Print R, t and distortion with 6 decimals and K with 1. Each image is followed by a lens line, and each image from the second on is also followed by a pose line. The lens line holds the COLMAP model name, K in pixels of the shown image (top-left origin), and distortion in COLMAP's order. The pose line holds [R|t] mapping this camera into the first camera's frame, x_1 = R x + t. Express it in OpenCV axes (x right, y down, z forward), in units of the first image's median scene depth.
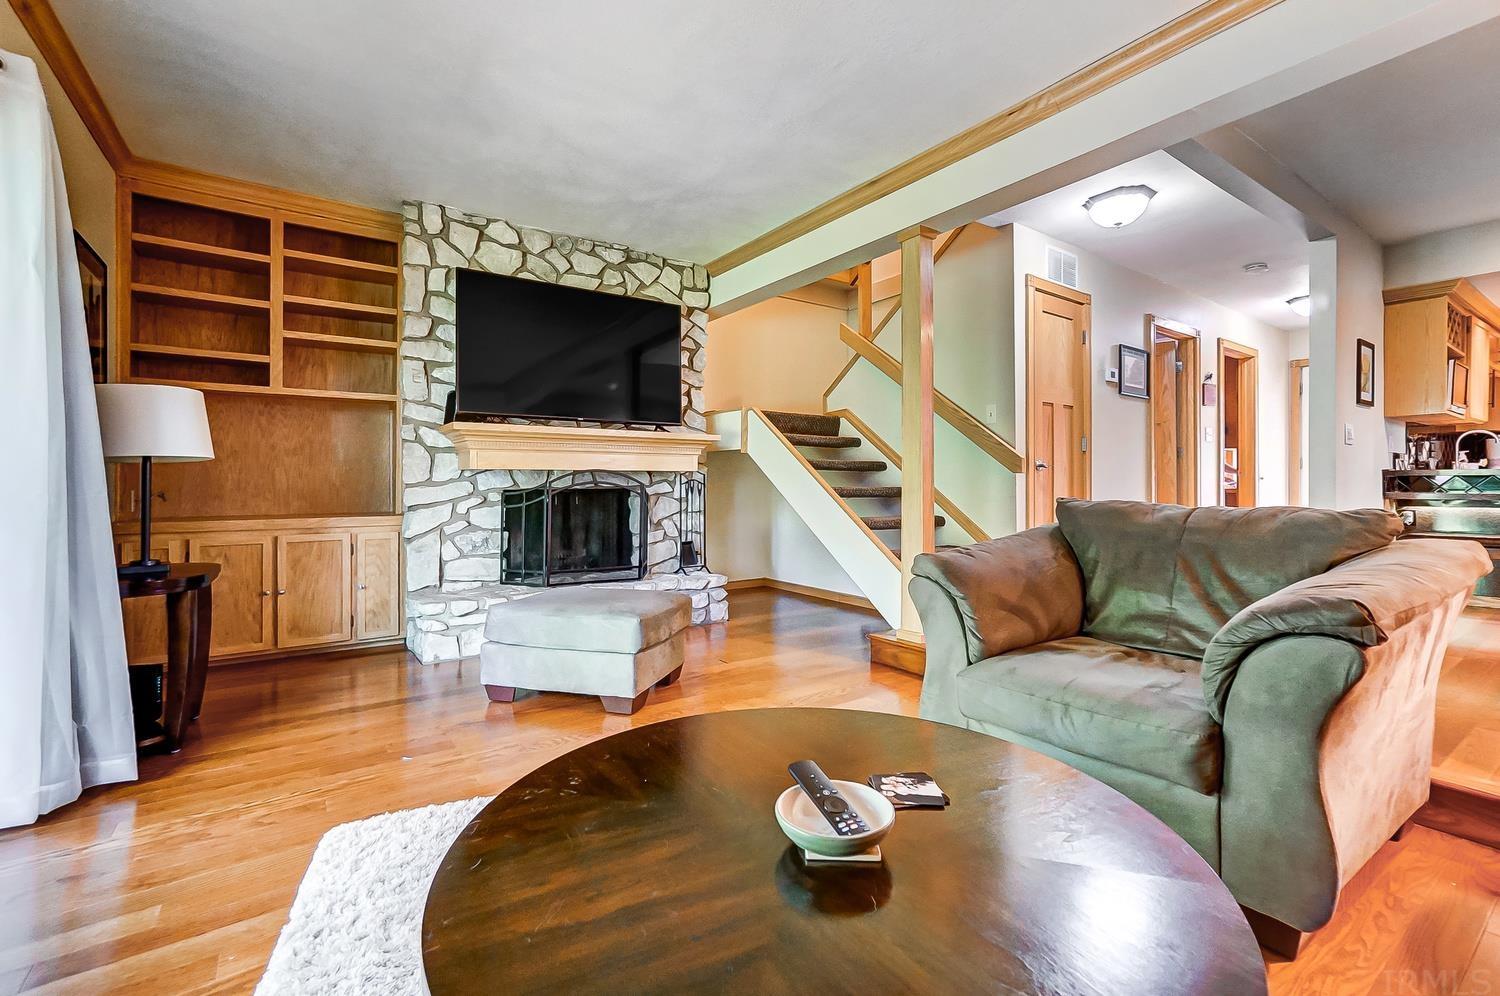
lens RADIAL K [[662.7, 0, 752.7], [0, 662.7, 489.4], [0, 0, 1]] dist [-0.003411, 0.004036]
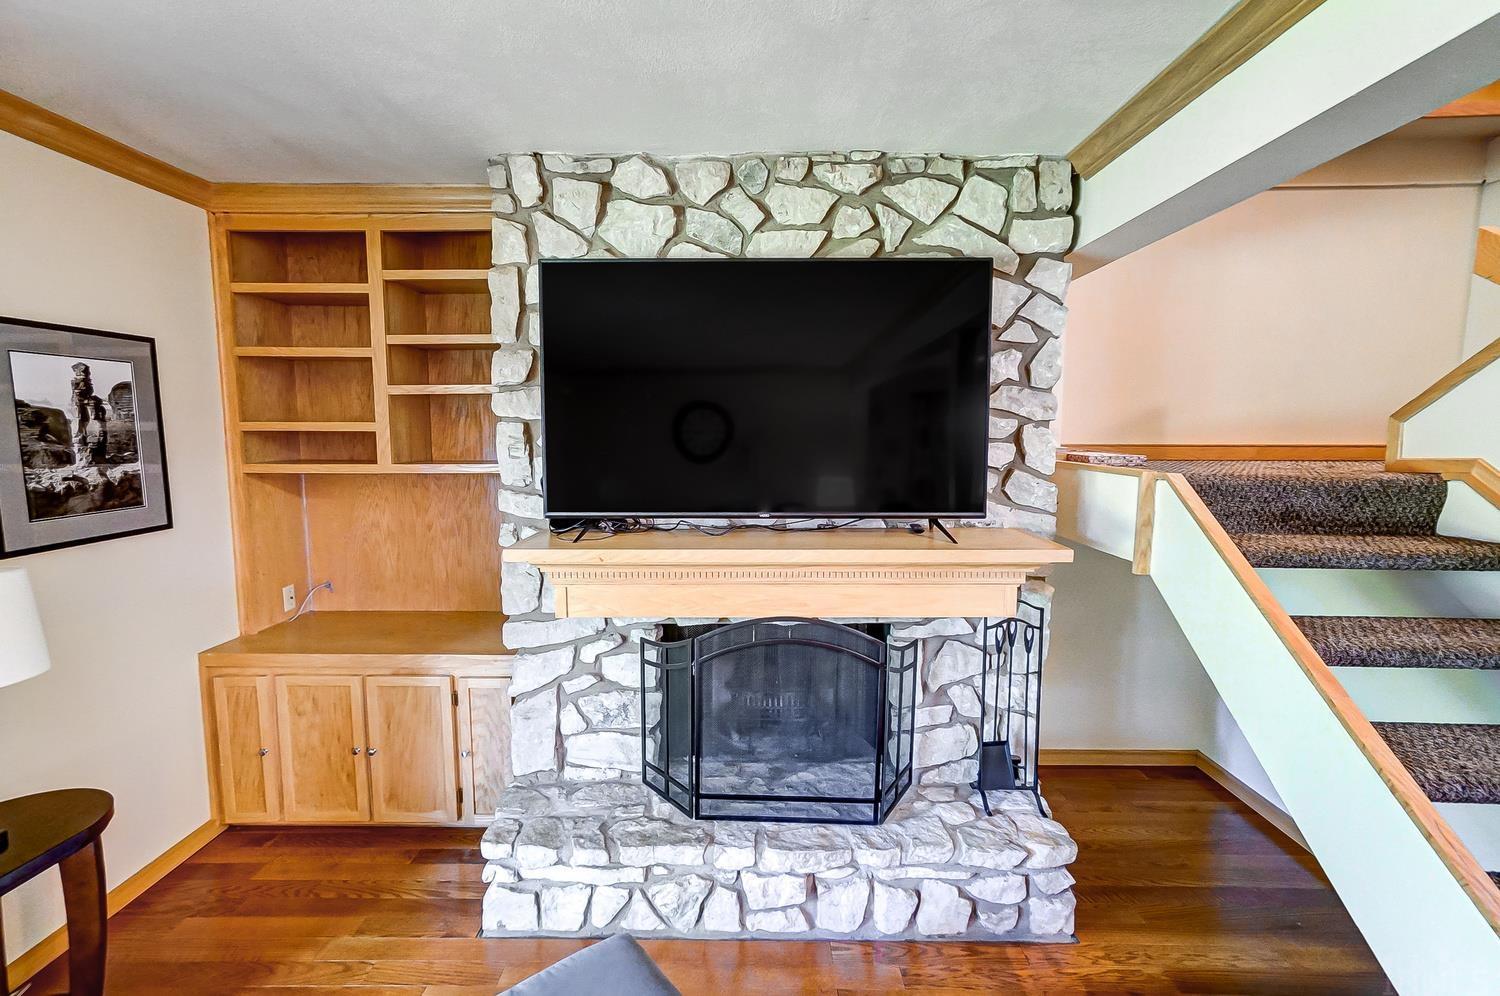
lens RADIAL K [[662.7, 0, 742.5], [0, 662.7, 496.4], [0, 0, 1]] dist [-0.003411, 0.004036]
pose [[0.812116, 0.058847, -0.580522, 0.027250], [-0.006919, 0.995803, 0.091264, -0.160803], [0.583456, -0.070100, 0.809114, 0.539685]]
